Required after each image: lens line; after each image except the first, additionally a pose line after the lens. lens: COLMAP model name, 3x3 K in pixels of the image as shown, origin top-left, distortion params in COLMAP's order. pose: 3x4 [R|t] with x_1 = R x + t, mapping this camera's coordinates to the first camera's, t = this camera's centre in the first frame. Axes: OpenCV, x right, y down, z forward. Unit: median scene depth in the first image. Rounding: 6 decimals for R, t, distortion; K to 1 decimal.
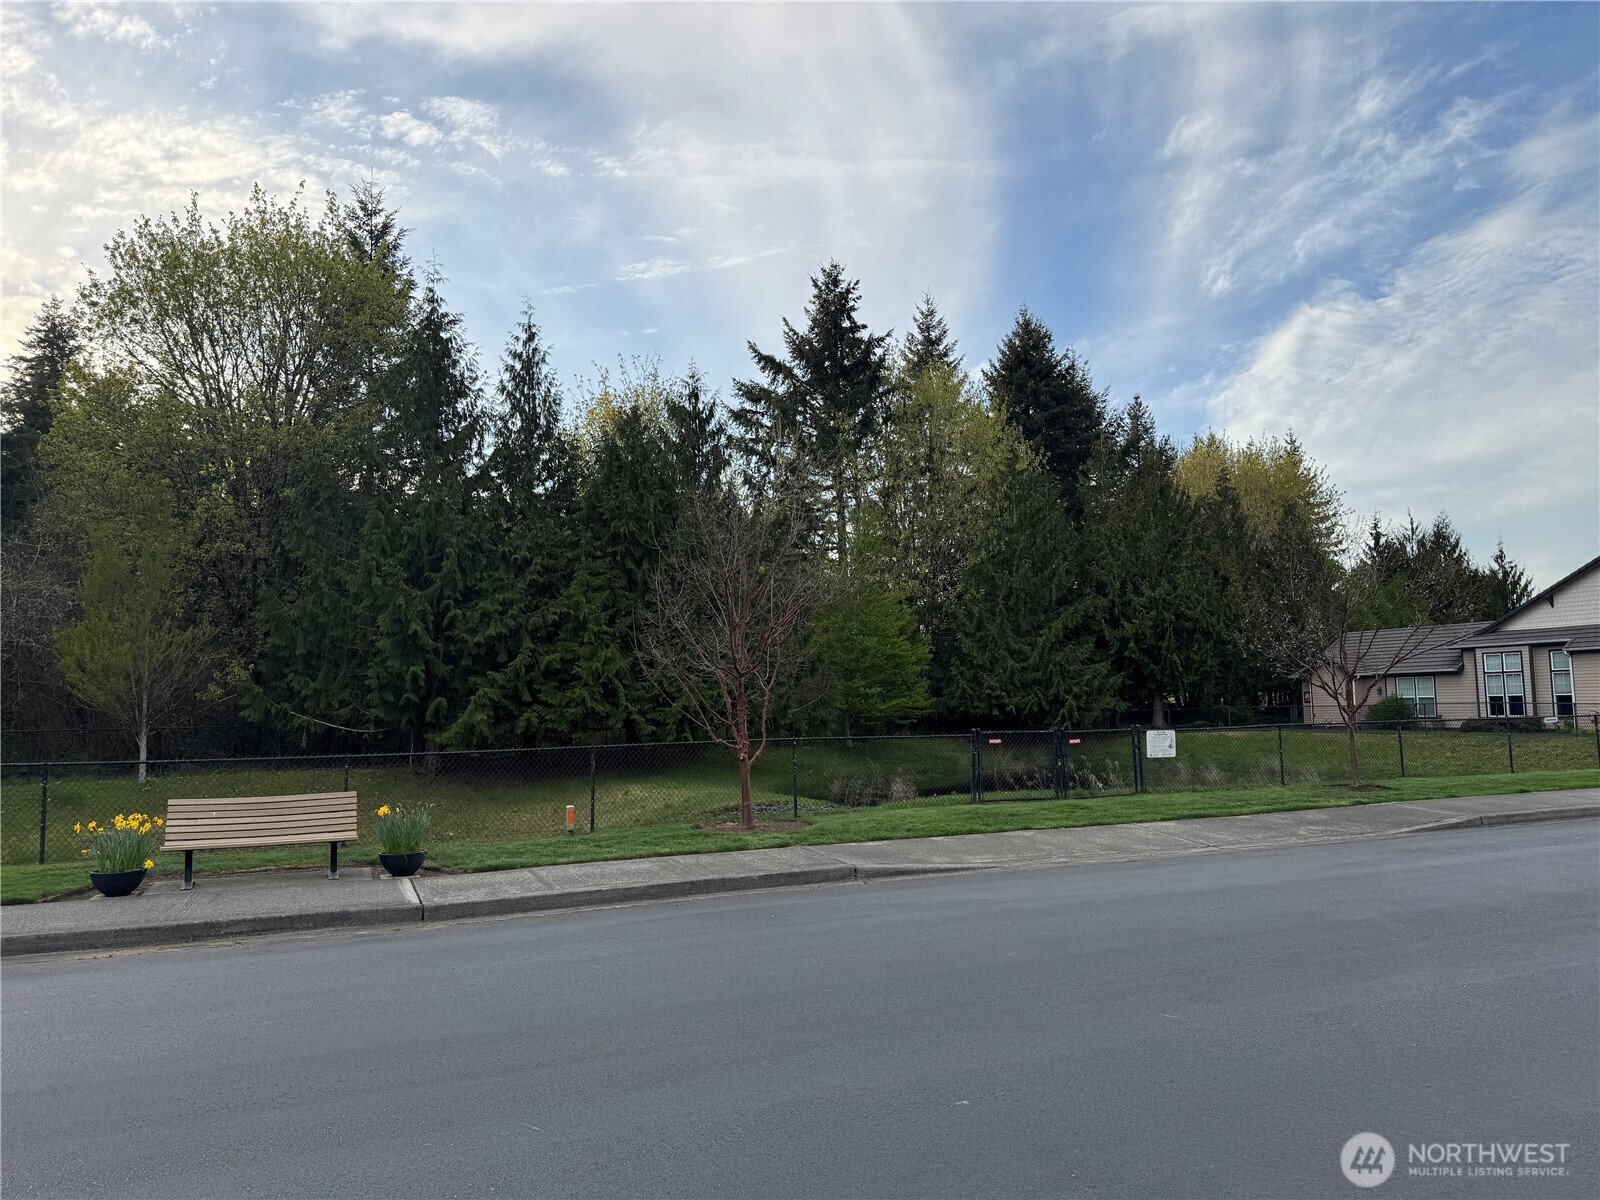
lens RADIAL K [[1140.7, 0, 807.0], [0, 1140.7, 604.9], [0, 0, 1]] dist [0.041392, -0.005958]
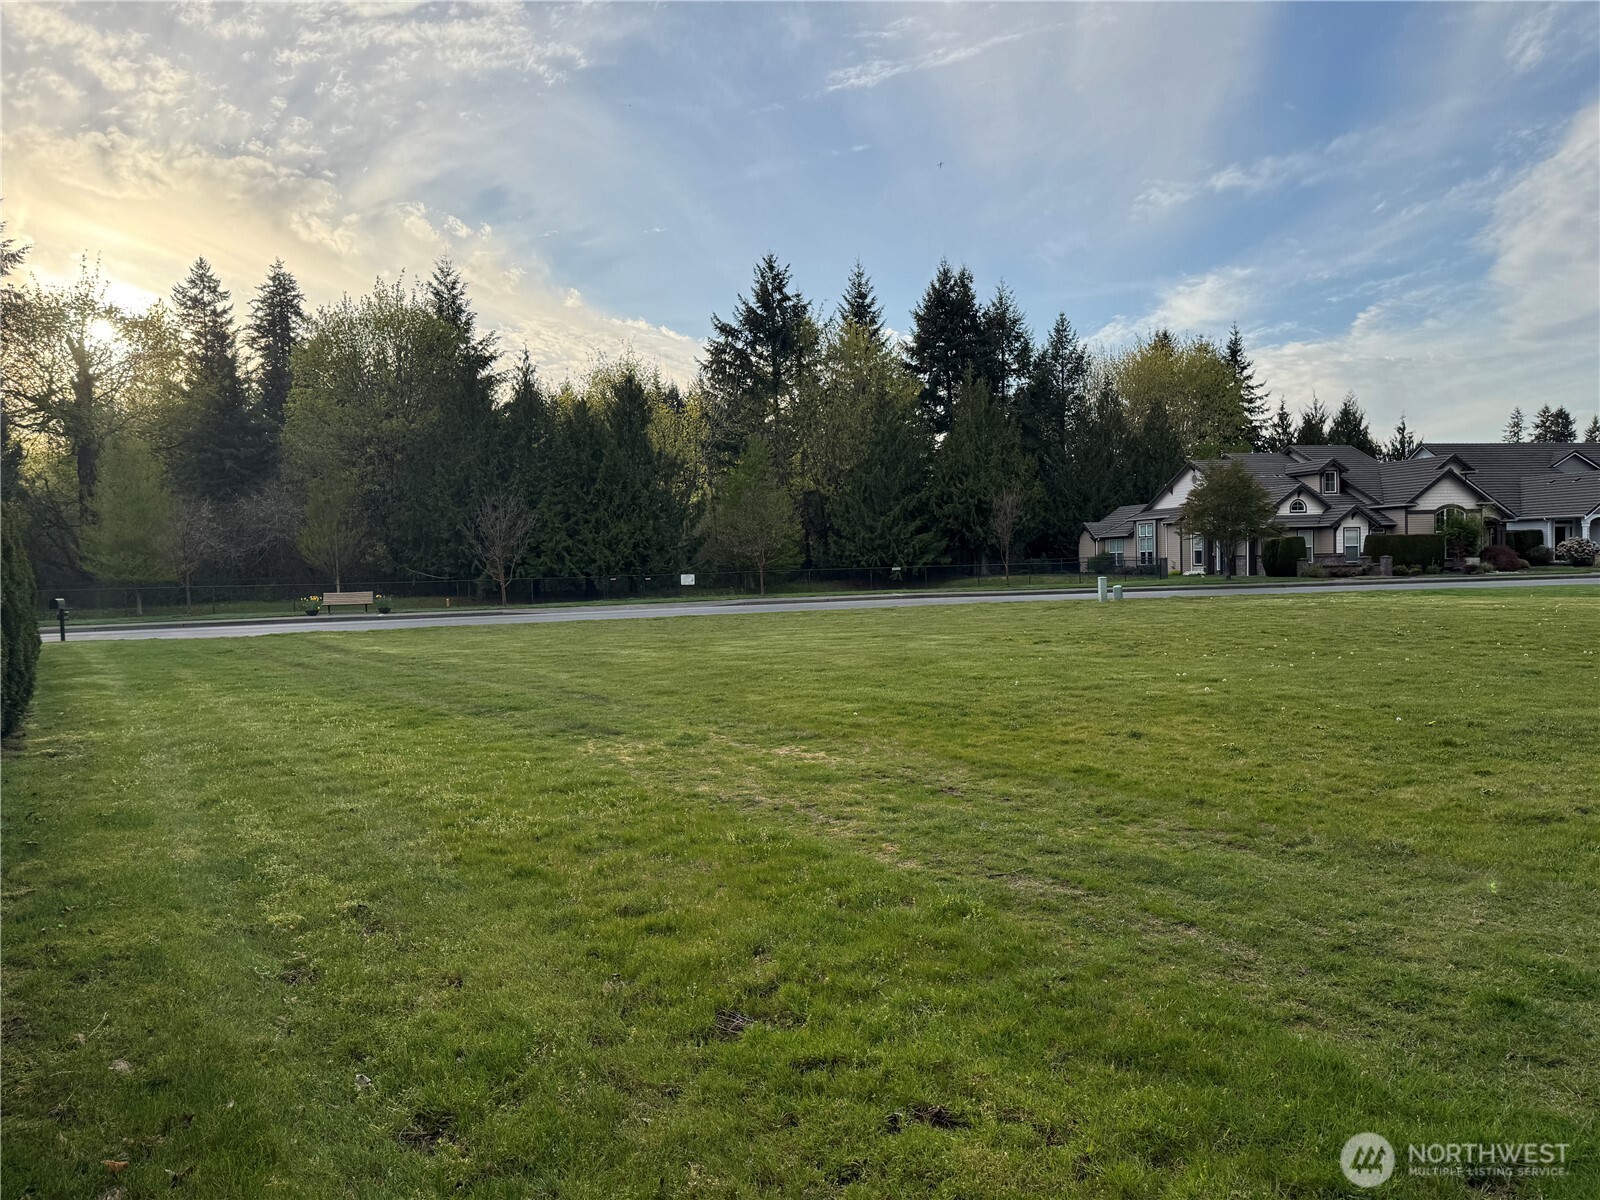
lens RADIAL K [[1151.1, 0, 794.4], [0, 1151.1, 599.1], [0, 0, 1]] dist [0.132784, -0.132879]
pose [[0.983709, -0.002656, -0.179750, 0.426810], [0.024634, 0.992451, 0.120146, -0.060095], [0.178073, -0.122617, 0.976348, -0.638645]]
